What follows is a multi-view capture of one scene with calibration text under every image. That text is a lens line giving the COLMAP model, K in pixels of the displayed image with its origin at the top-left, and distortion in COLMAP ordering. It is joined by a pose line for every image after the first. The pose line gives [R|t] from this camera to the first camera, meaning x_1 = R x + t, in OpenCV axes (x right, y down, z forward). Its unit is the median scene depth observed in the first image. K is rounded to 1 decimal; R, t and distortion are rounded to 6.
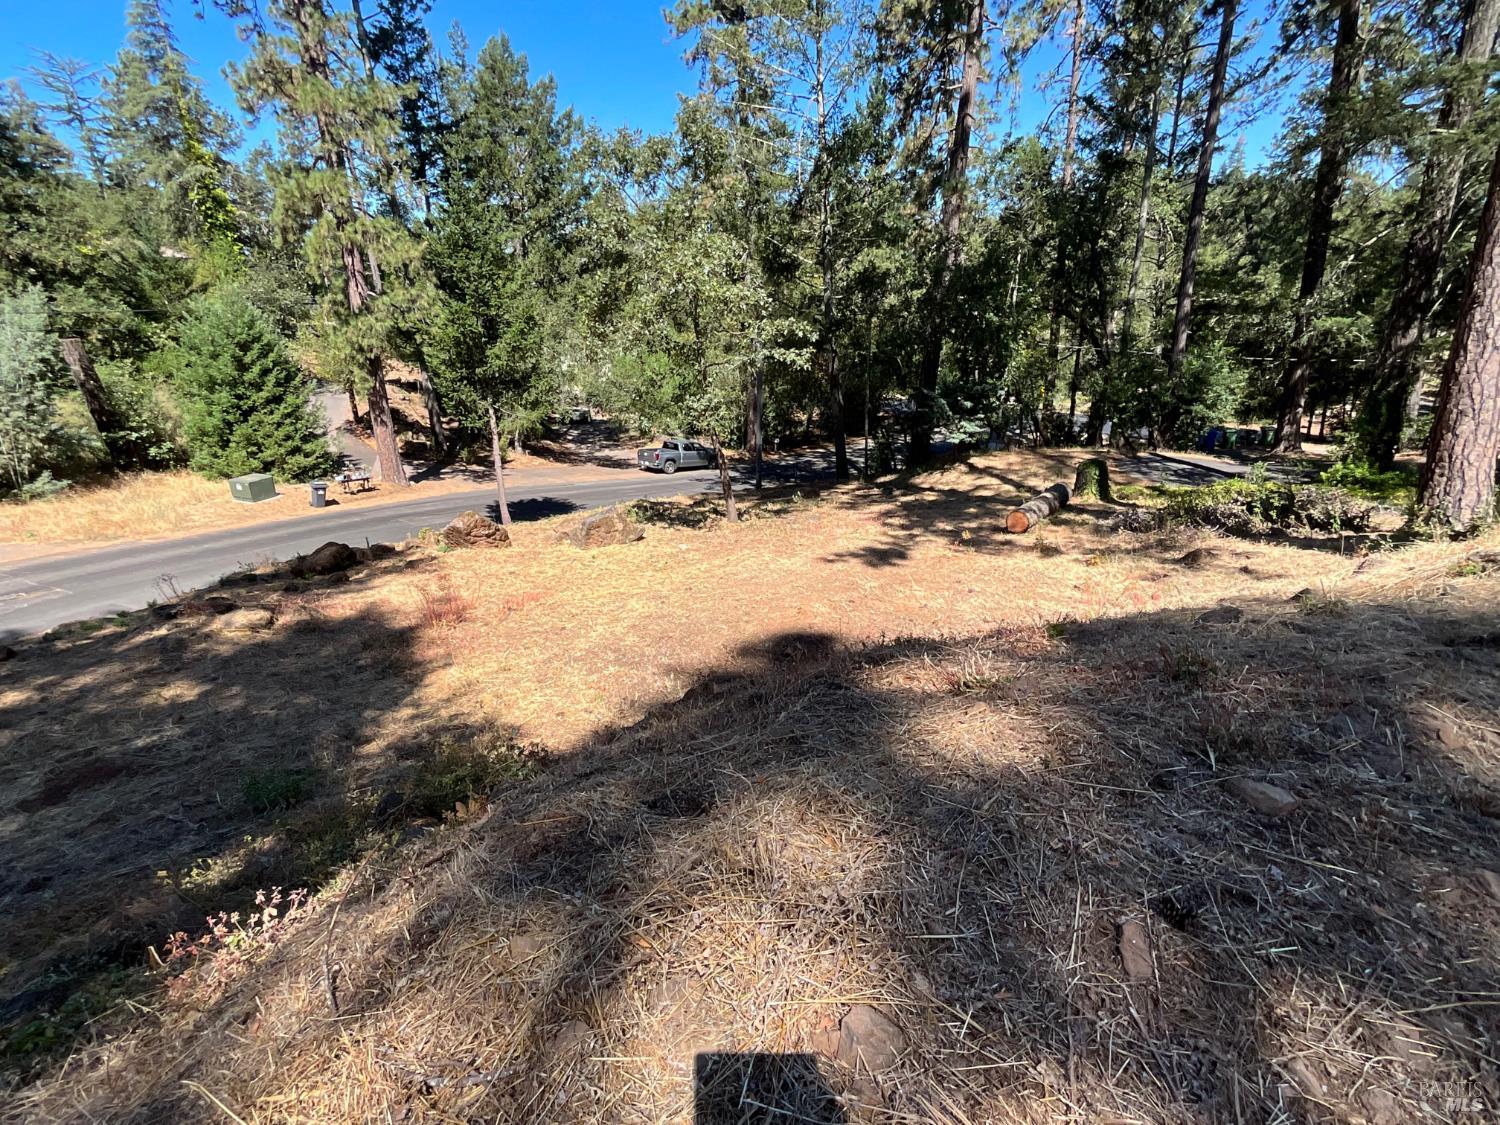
lens RADIAL K [[737.7, 0, 751.6], [0, 737.7, 564.3], [0, 0, 1]] dist [-0.010808, 0.008673]
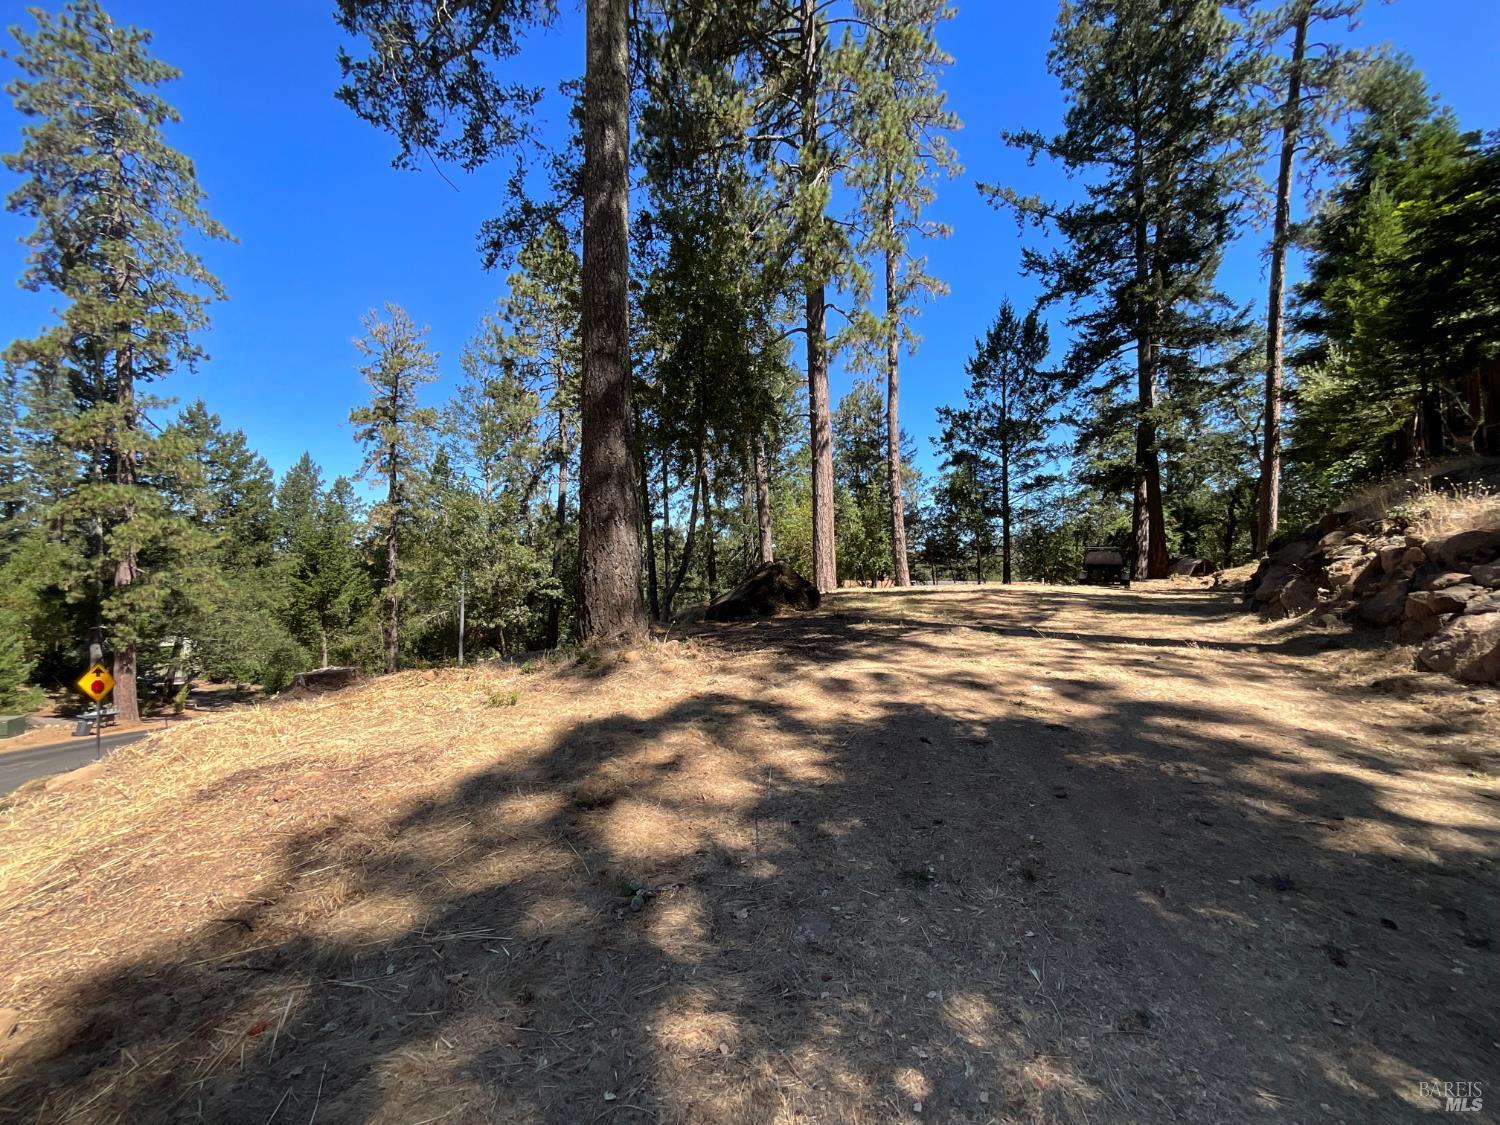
lens RADIAL K [[607.3, 0, 753.8], [0, 607.3, 562.8], [0, 0, 1]] dist [-0.001132, 0.000652]
pose [[0.757671, 0.029707, 0.651961, -0.381757], [0.229560, 0.922996, -0.308838, 0.194043], [-0.610932, 0.383662, 0.692507, -0.398351]]
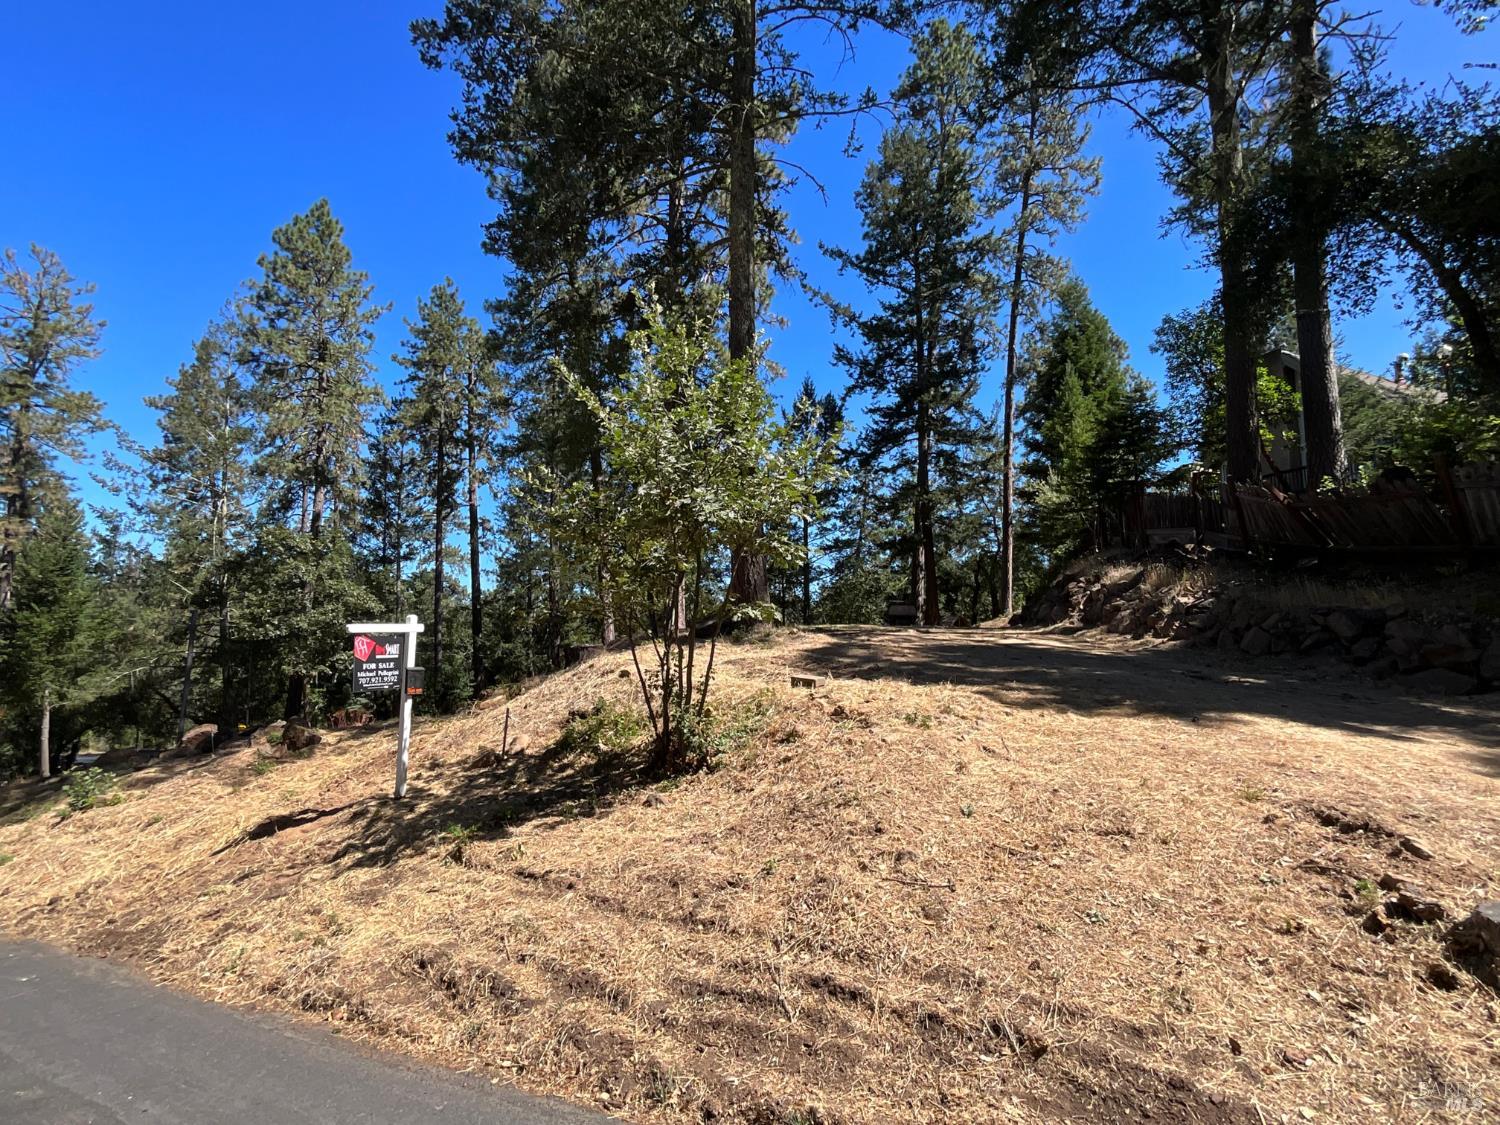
lens RADIAL K [[737.7, 0, 756.0], [0, 737.7, 567.2], [0, 0, 1]] dist [-0.010808, 0.008673]
pose [[0.433464, 0.112440, 0.894129, -0.715854], [0.319990, 0.908325, -0.269353, 0.230541], [-0.842446, 0.402868, 0.357747, -0.377863]]
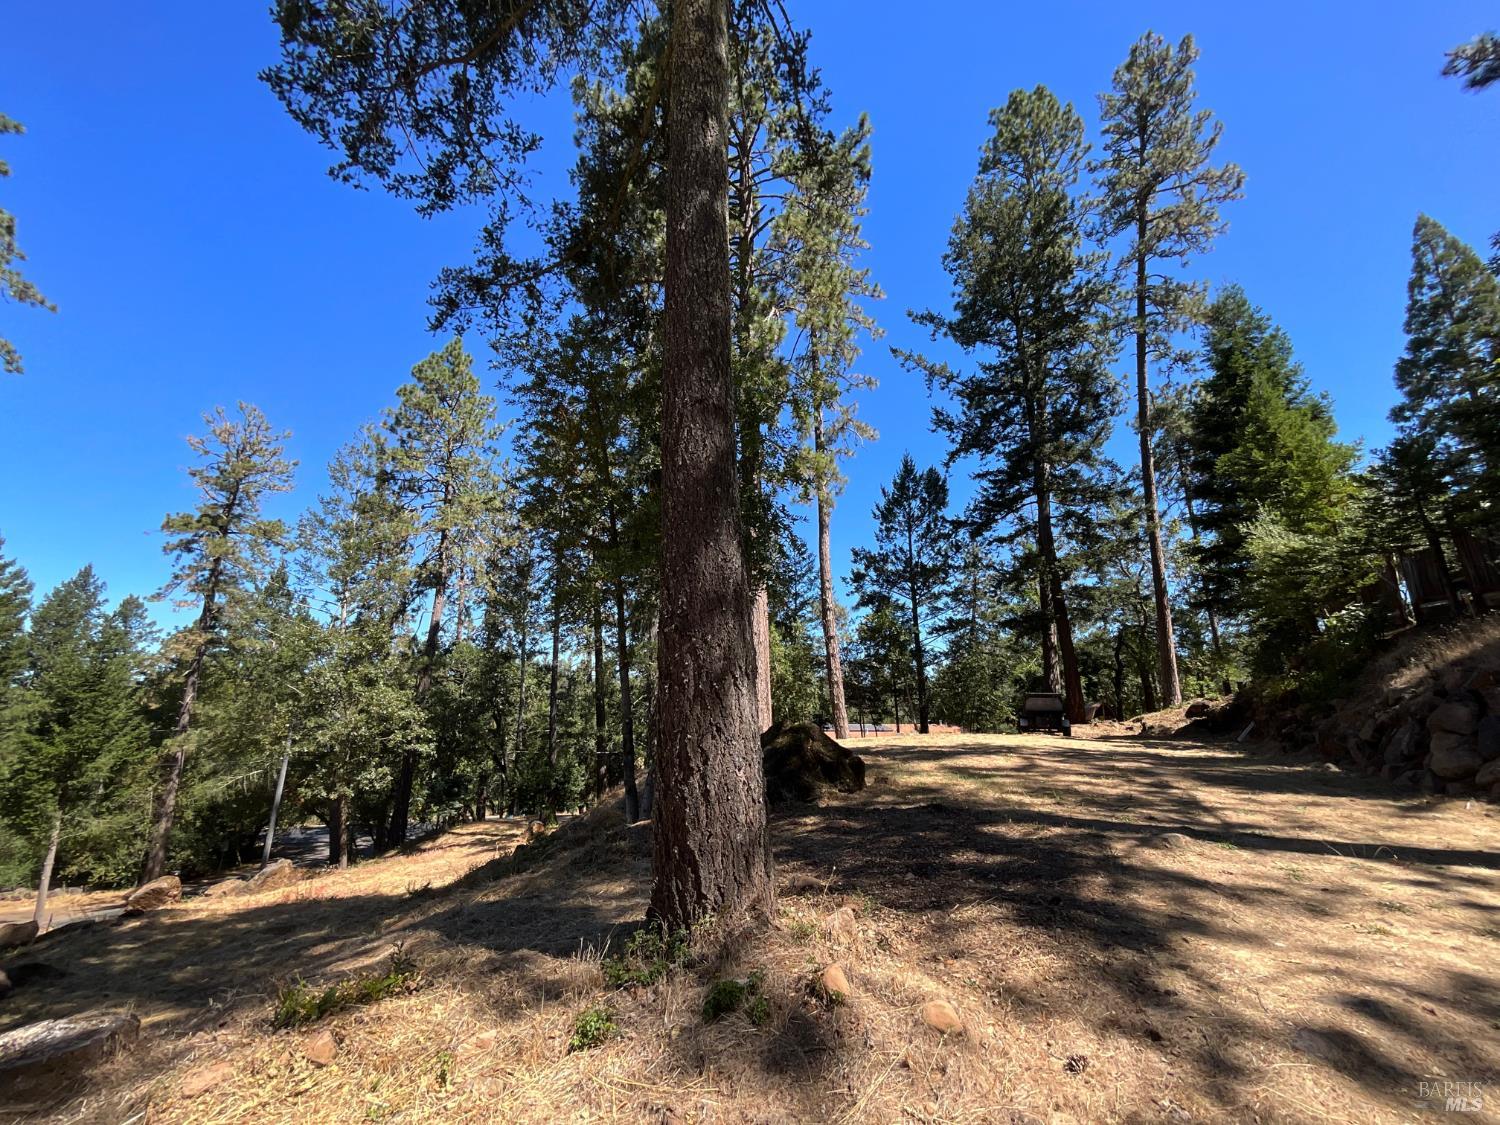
lens RADIAL K [[607.3, 0, 752.5], [0, 607.3, 563.2], [0, 0, 1]] dist [-0.001132, 0.000652]
pose [[0.608160, 0.204788, 0.766944, -0.372318], [0.287339, 0.843844, -0.453171, 0.132240], [-0.739985, 0.495973, 0.454348, -0.280977]]
